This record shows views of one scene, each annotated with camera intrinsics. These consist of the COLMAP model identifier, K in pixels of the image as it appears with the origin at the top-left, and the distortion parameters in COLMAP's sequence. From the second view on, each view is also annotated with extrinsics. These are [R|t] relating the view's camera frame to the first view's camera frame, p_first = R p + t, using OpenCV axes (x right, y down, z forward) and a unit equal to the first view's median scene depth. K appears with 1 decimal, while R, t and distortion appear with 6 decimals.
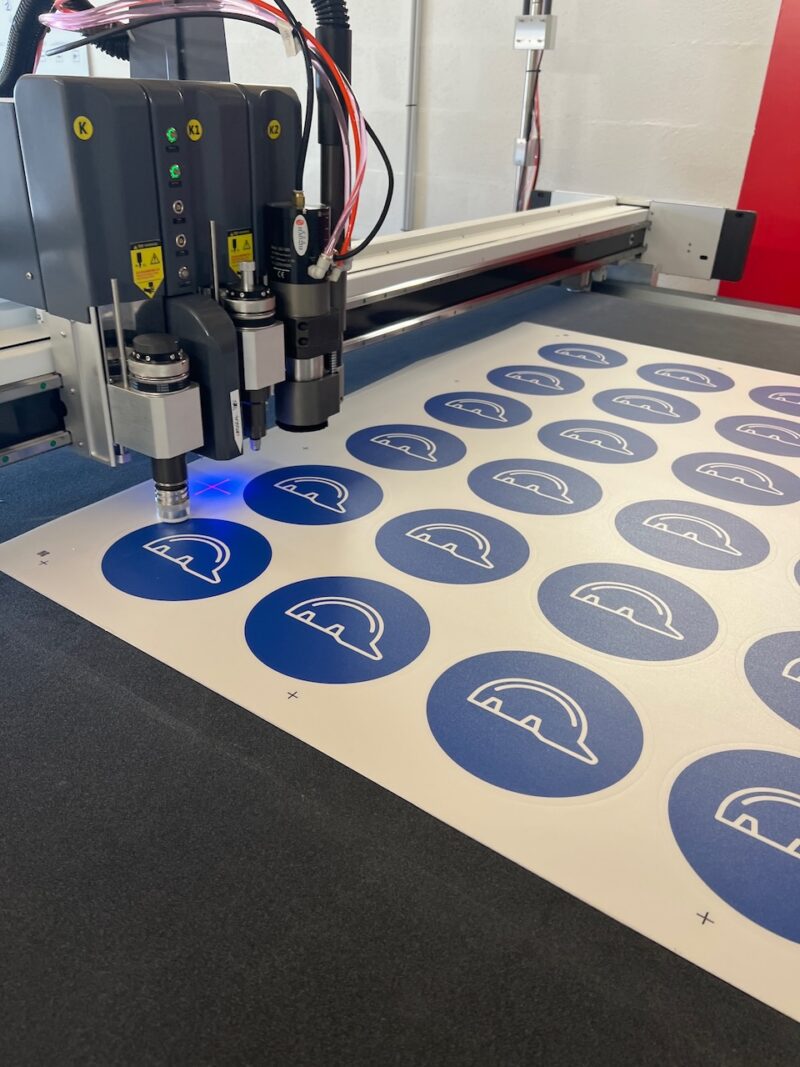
lens RADIAL K [[809.0, 0, 396.9], [0, 809.0, 538.0], [0, 0, 1]] dist [0.007513, -0.016811]
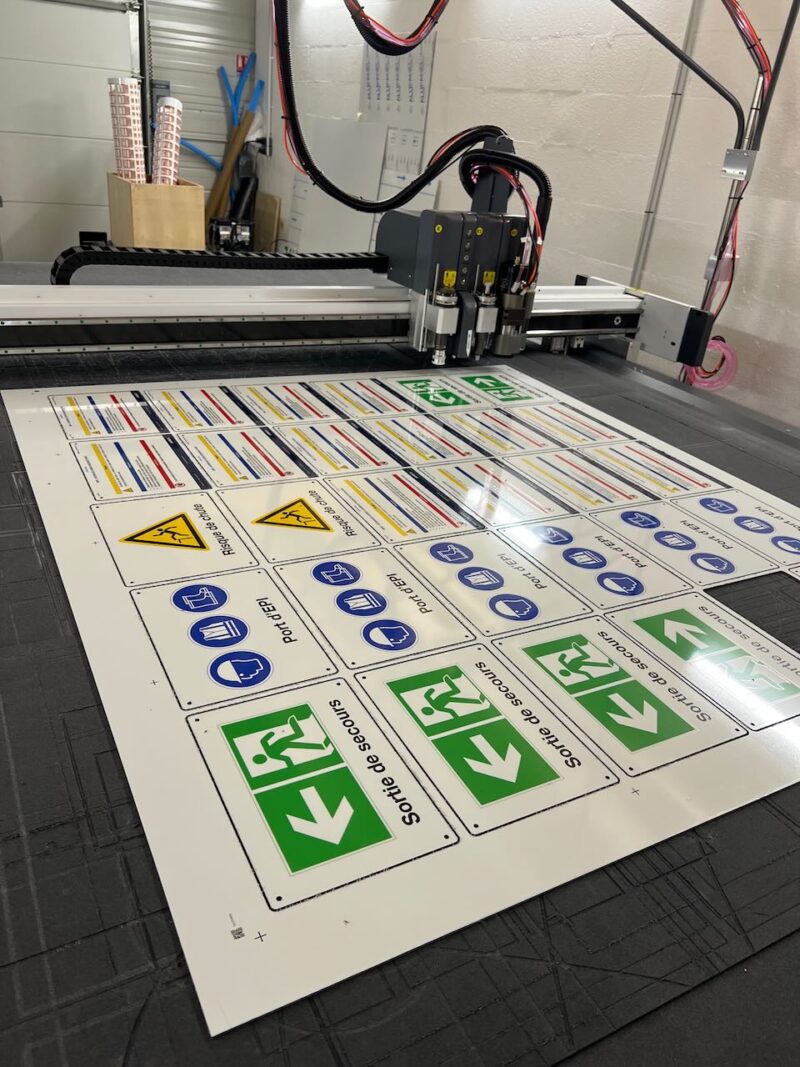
lens RADIAL K [[809.0, 0, 399.3], [0, 809.0, 530.4], [0, 0, 1]] dist [0.007513, -0.016811]
pose [[0.885524, 0.253101, -0.389598, 0.744458], [-0.272018, 0.962268, 0.006859, 0.462162], [0.376634, 0.099904, 0.920960, -1.350168]]
